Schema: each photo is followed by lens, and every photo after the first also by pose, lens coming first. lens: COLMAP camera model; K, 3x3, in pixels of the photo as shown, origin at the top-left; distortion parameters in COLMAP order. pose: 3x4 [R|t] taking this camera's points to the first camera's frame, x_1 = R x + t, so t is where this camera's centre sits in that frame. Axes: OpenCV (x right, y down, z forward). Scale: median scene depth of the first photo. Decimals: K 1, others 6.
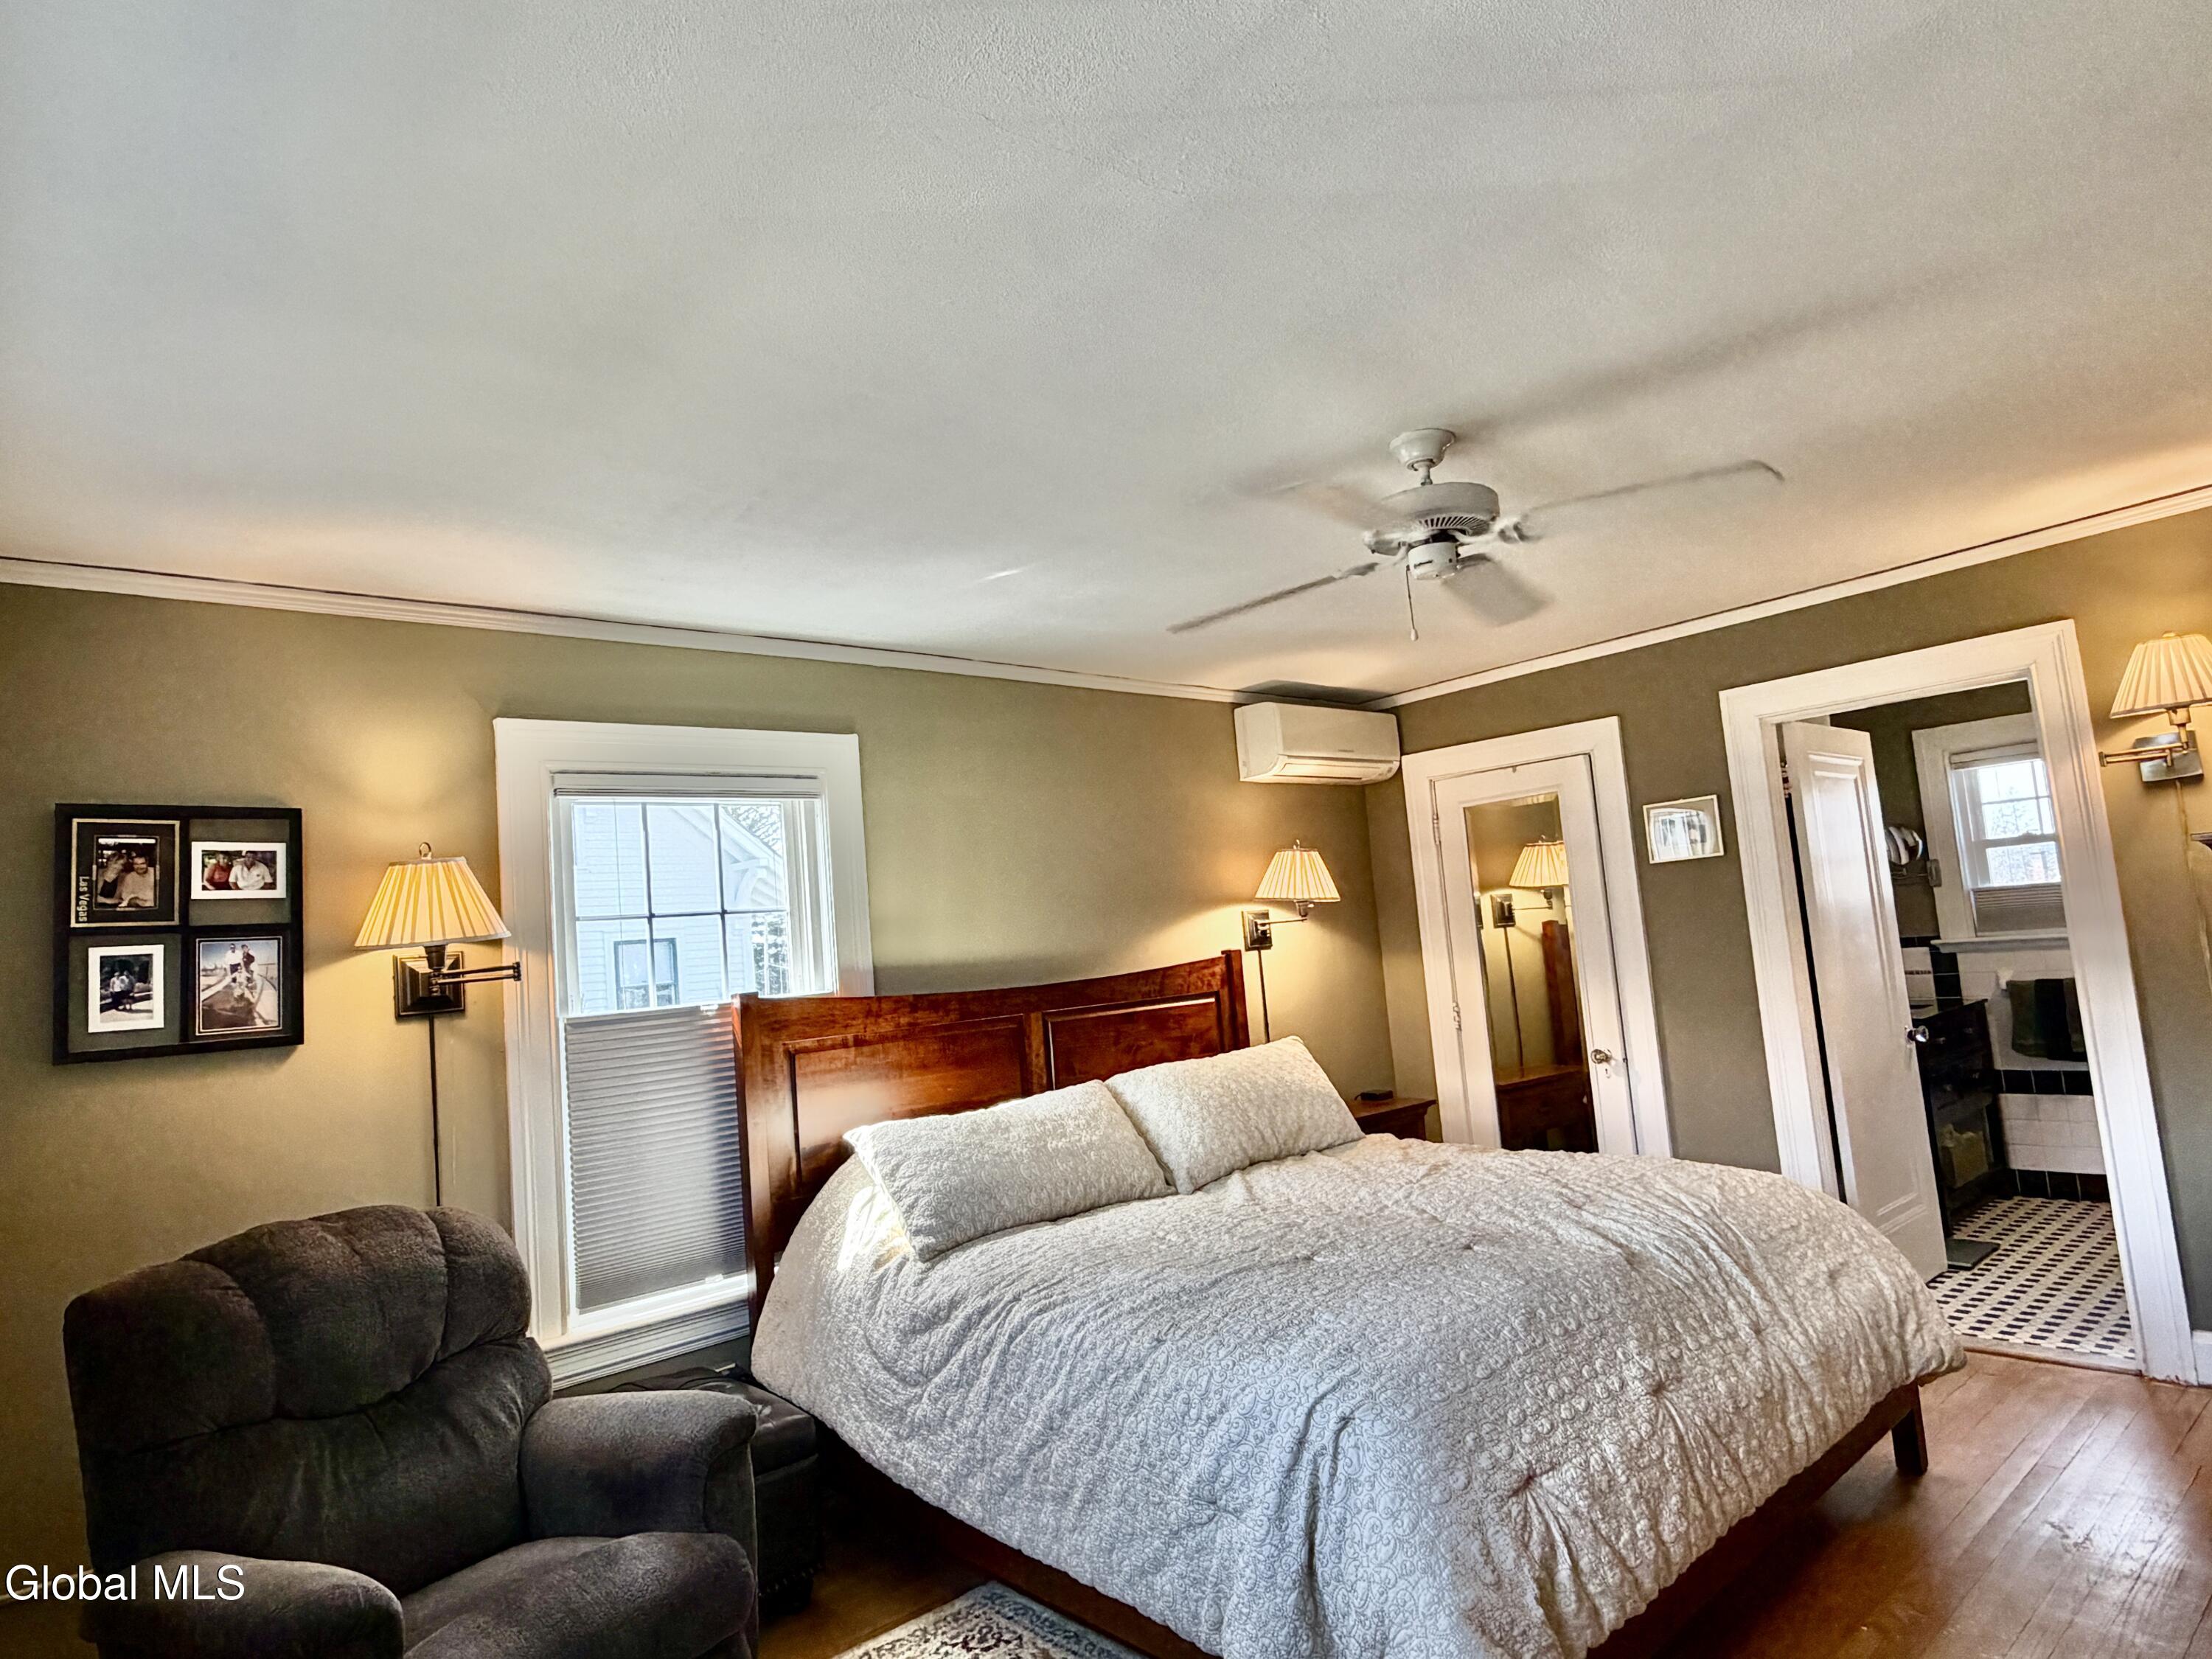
lens RADIAL K [[1264.1, 0, 1096.4], [0, 1264.1, 825.6], [0, 0, 1]] dist [0.003013, -0.000627]
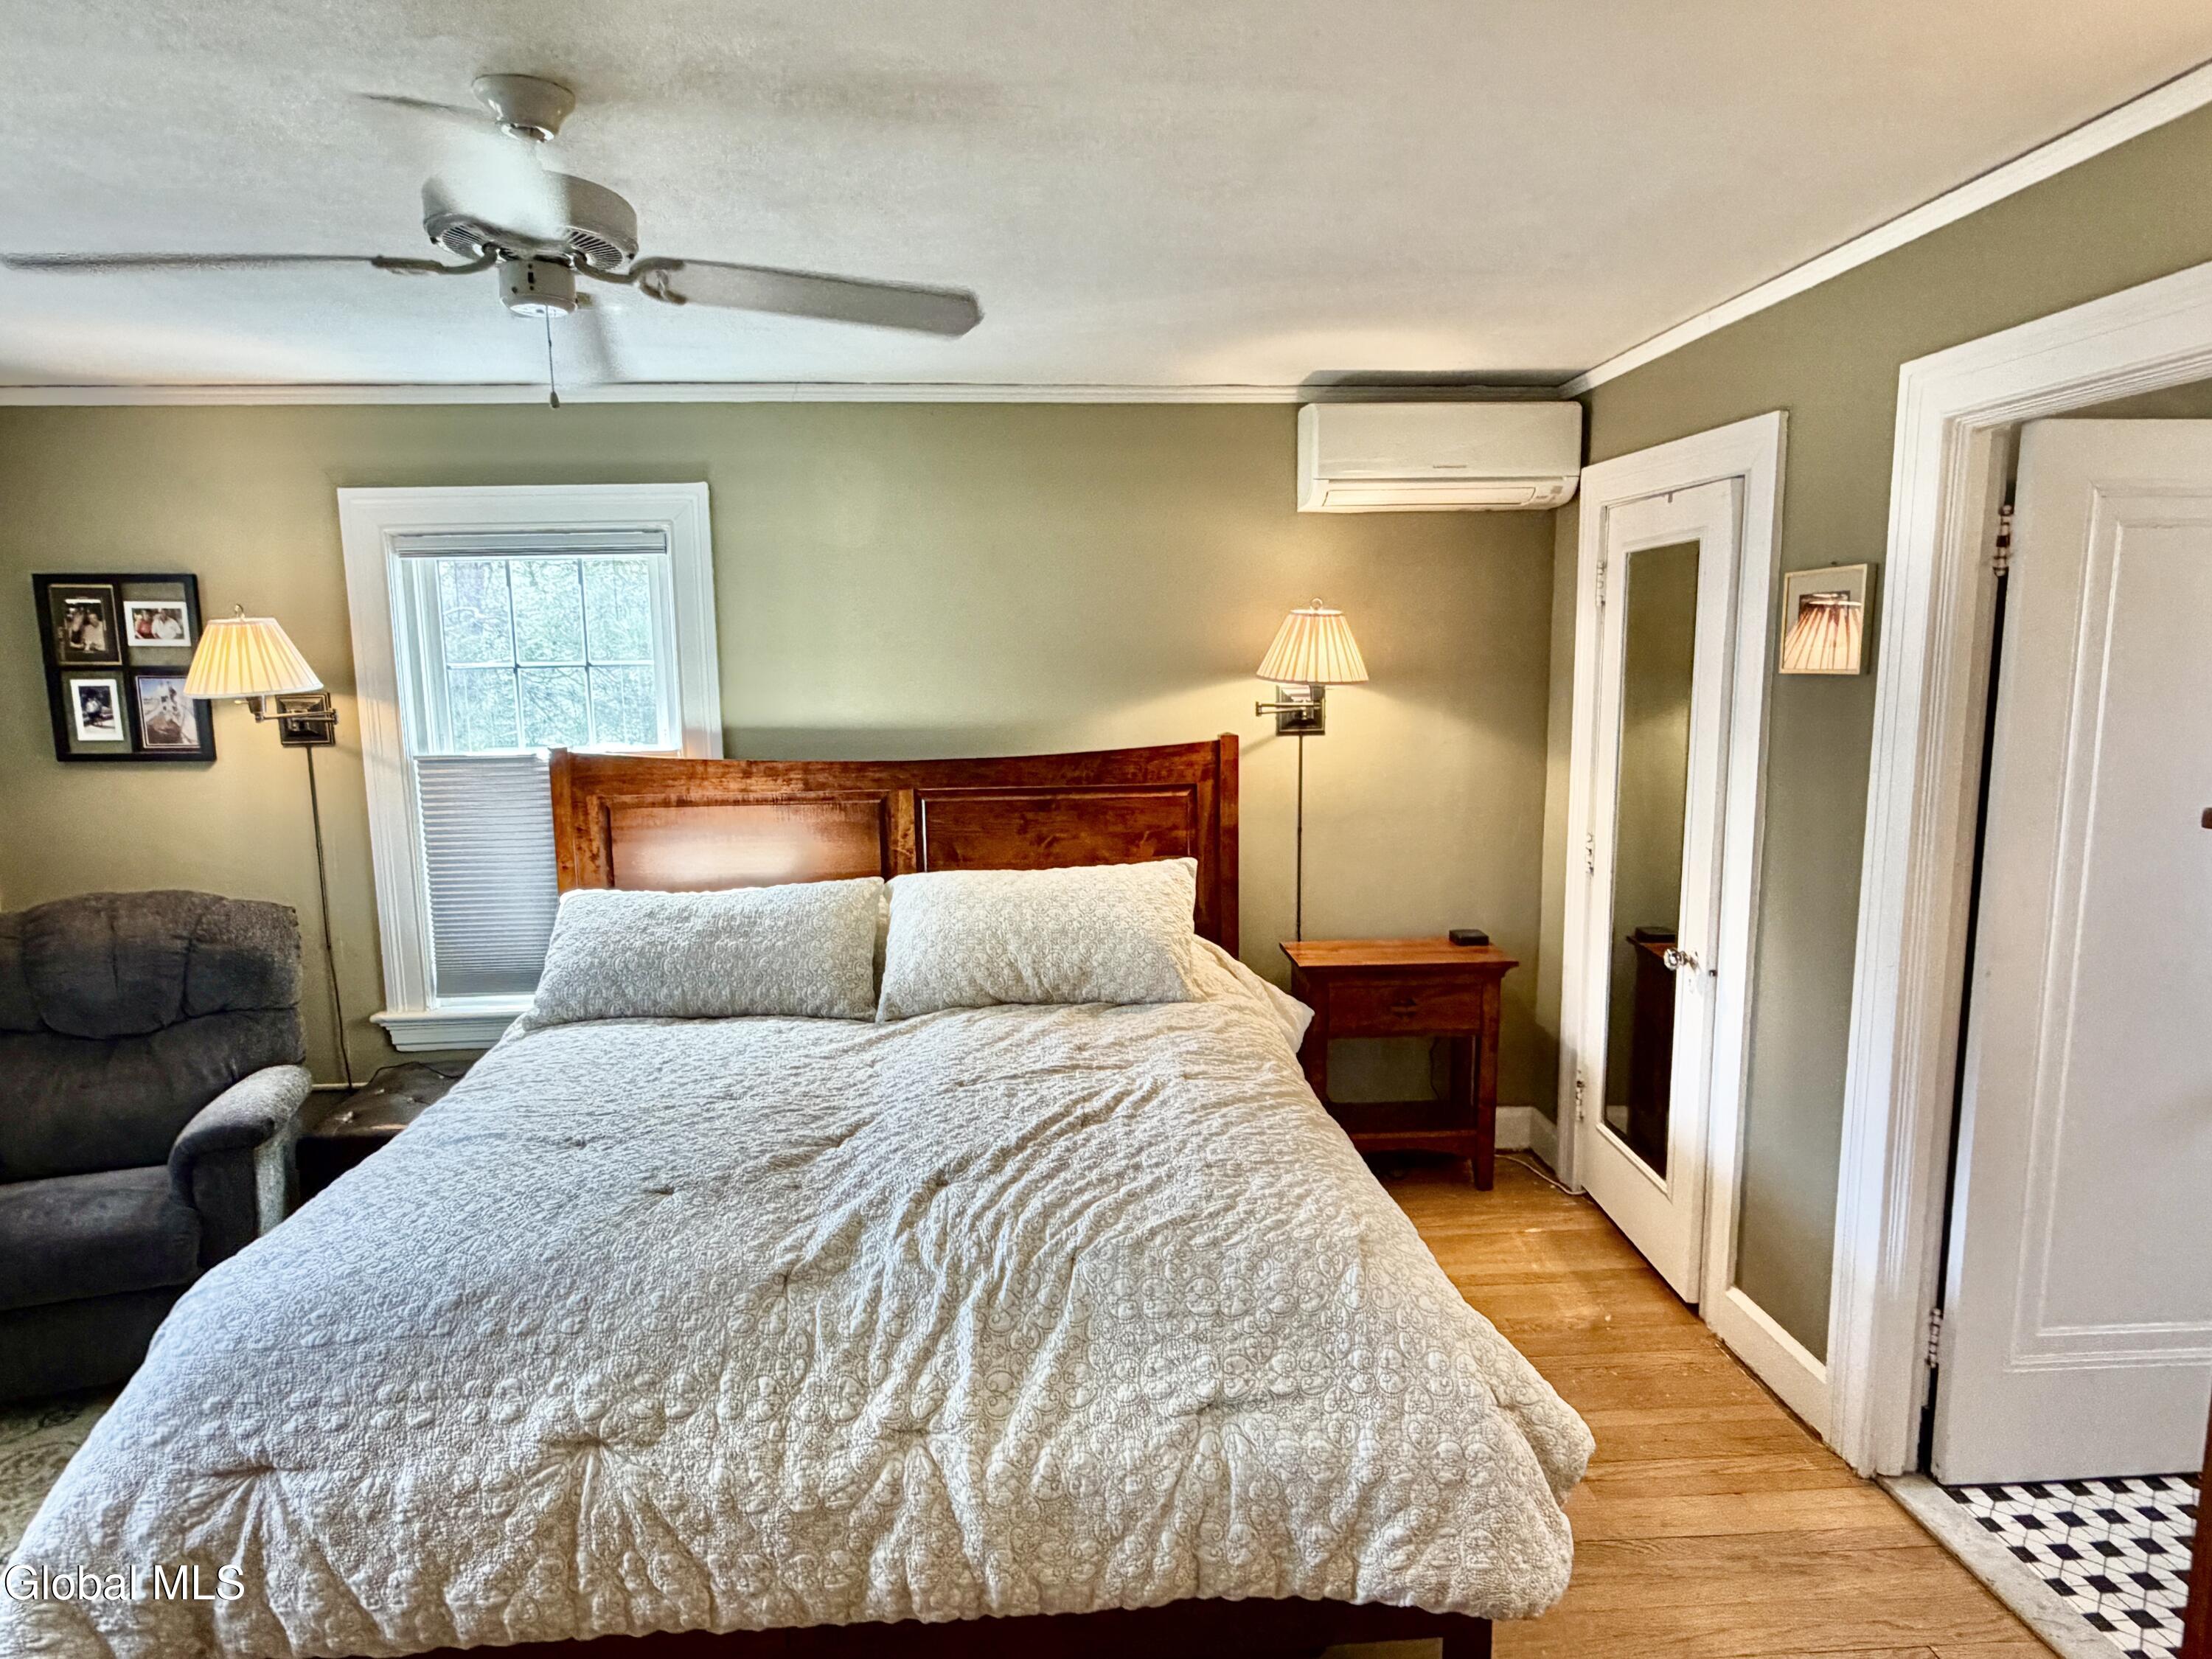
lens RADIAL K [[1264.1, 0, 1101.2], [0, 1264.1, 828.4], [0, 0, 1]] dist [0.003013, -0.000627]
pose [[0.794203, 0.152083, -0.588313, 0.858160], [0.009439, 0.964969, 0.262193, -0.090570], [0.607579, -0.213788, 0.764946, 0.535647]]
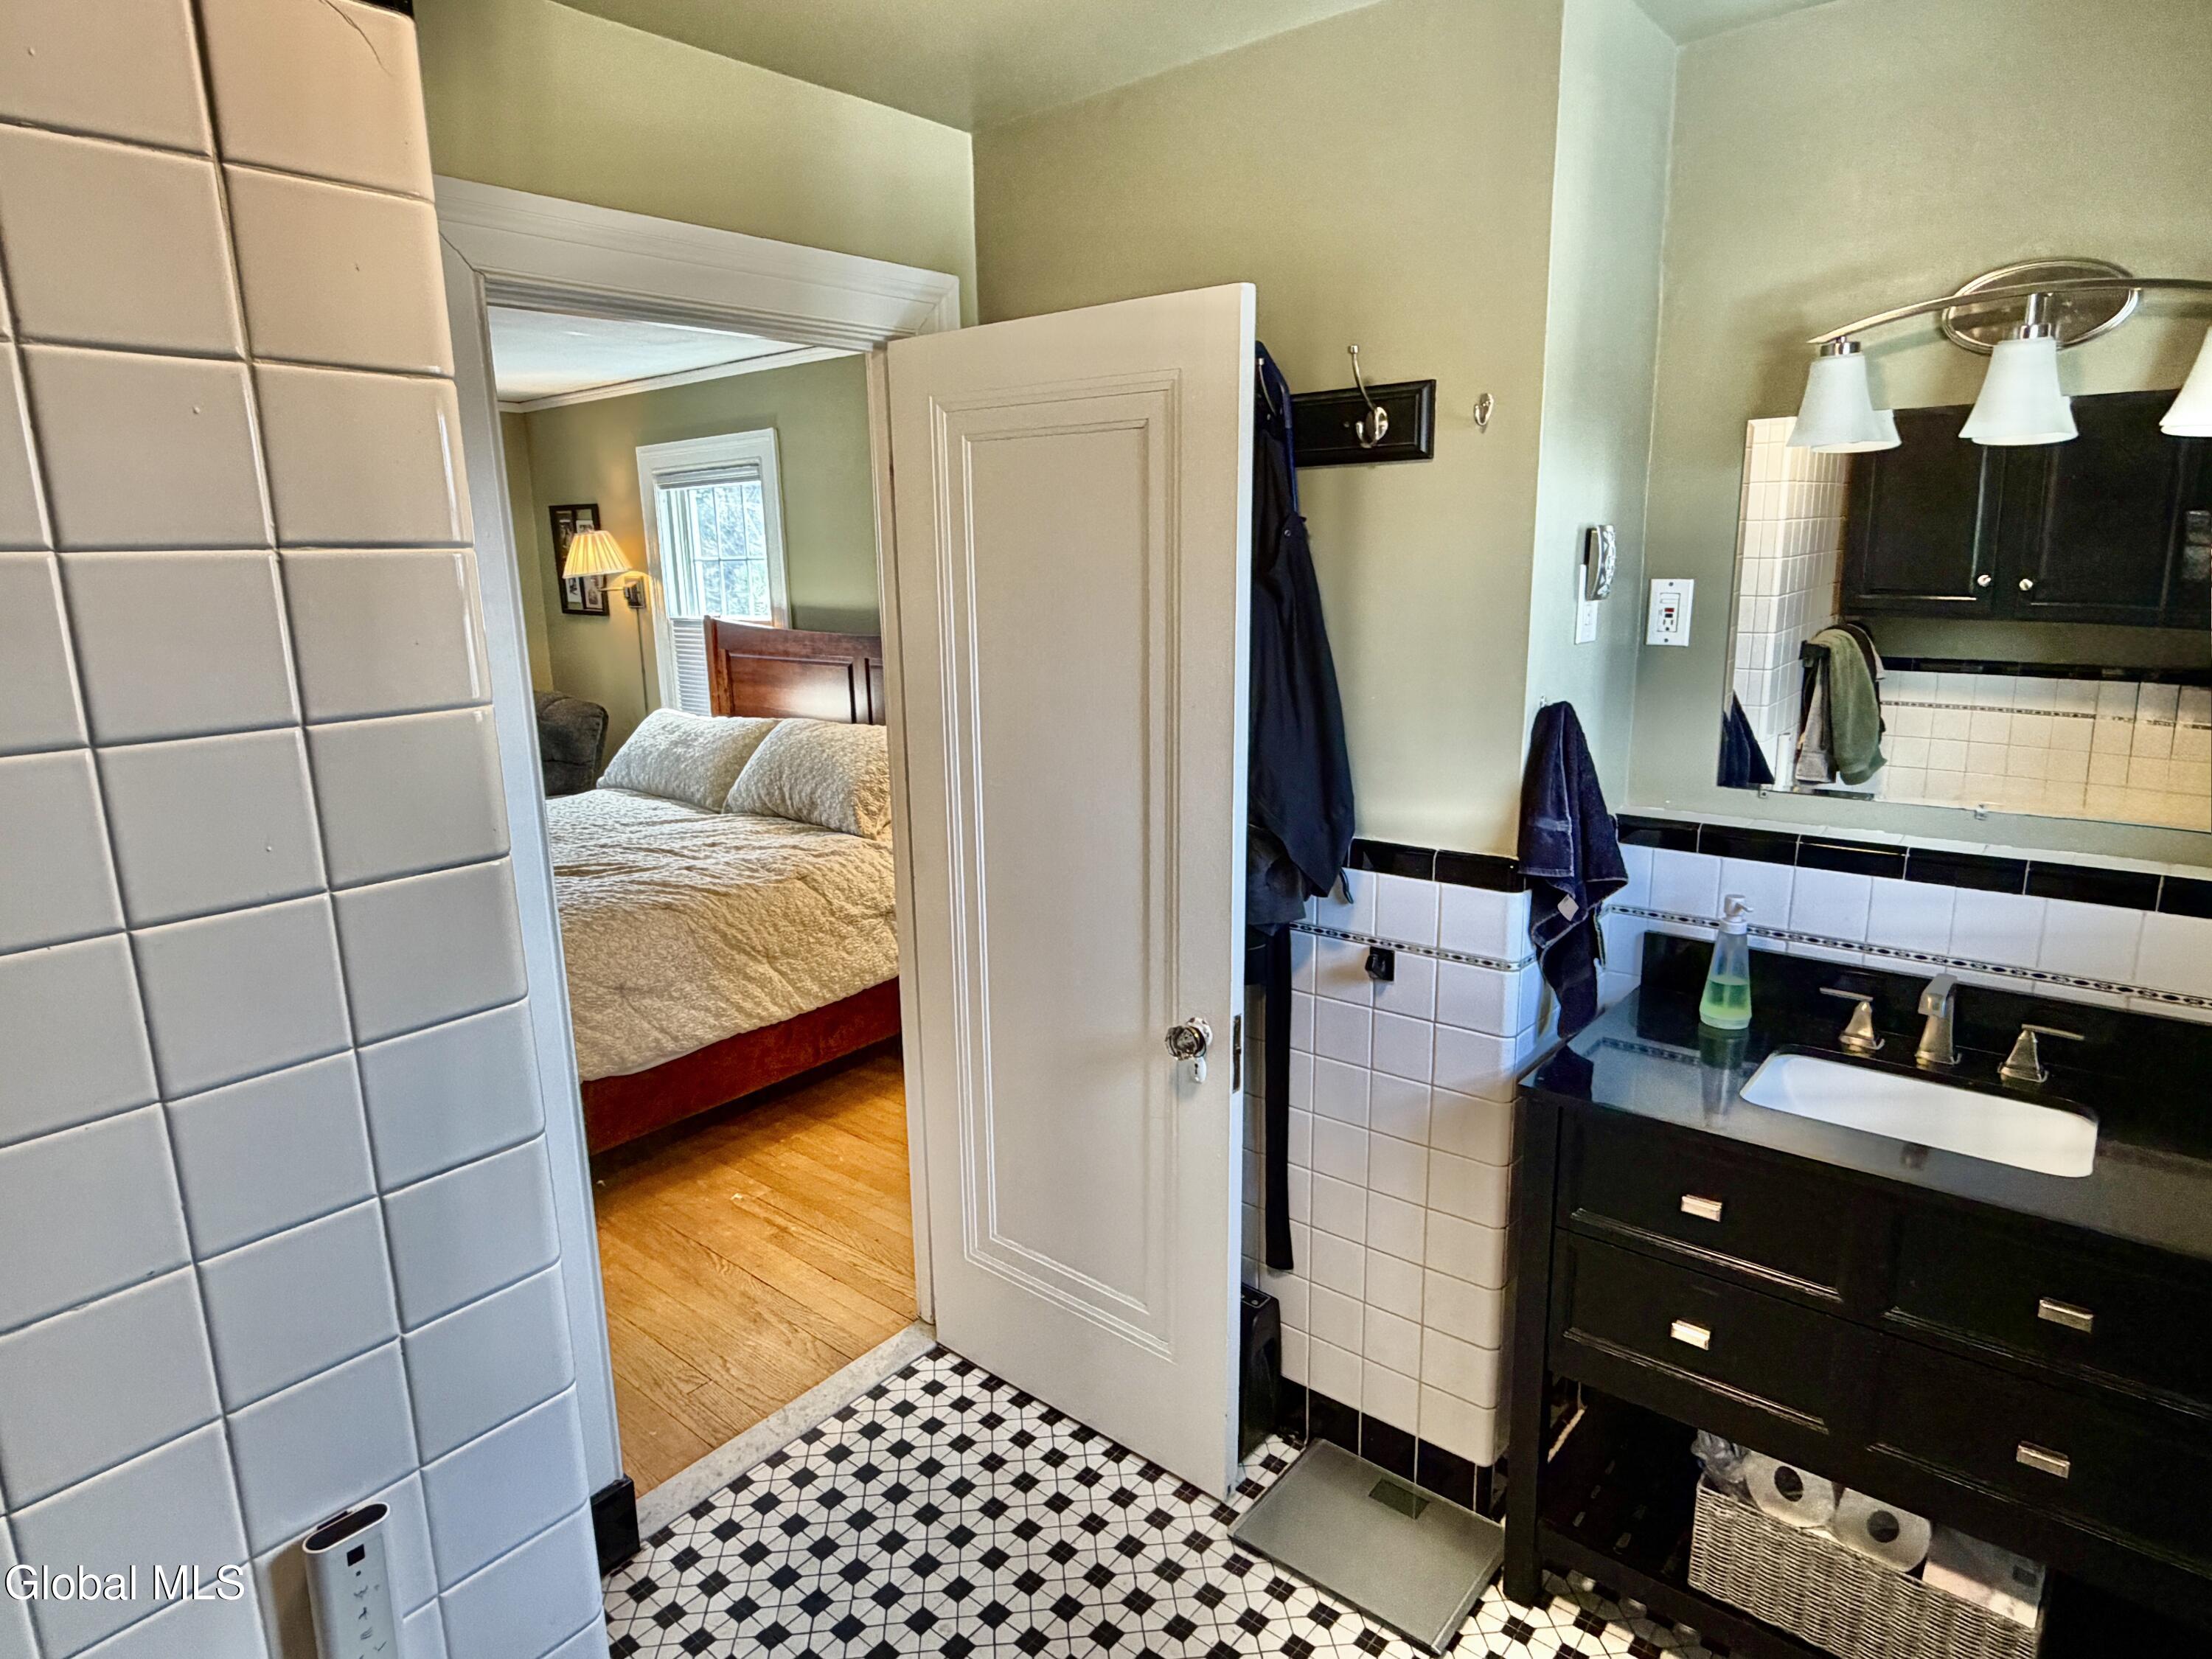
lens RADIAL K [[1264.1, 0, 1100.4], [0, 1264.1, 834.8], [0, 0, 1]] dist [0.003013, -0.000627]
pose [[0.160392, 0.294875, -0.941978, 1.653840], [0.104212, 0.943941, 0.313234, -0.064708], [0.981537, -0.148405, 0.120671, 1.493460]]
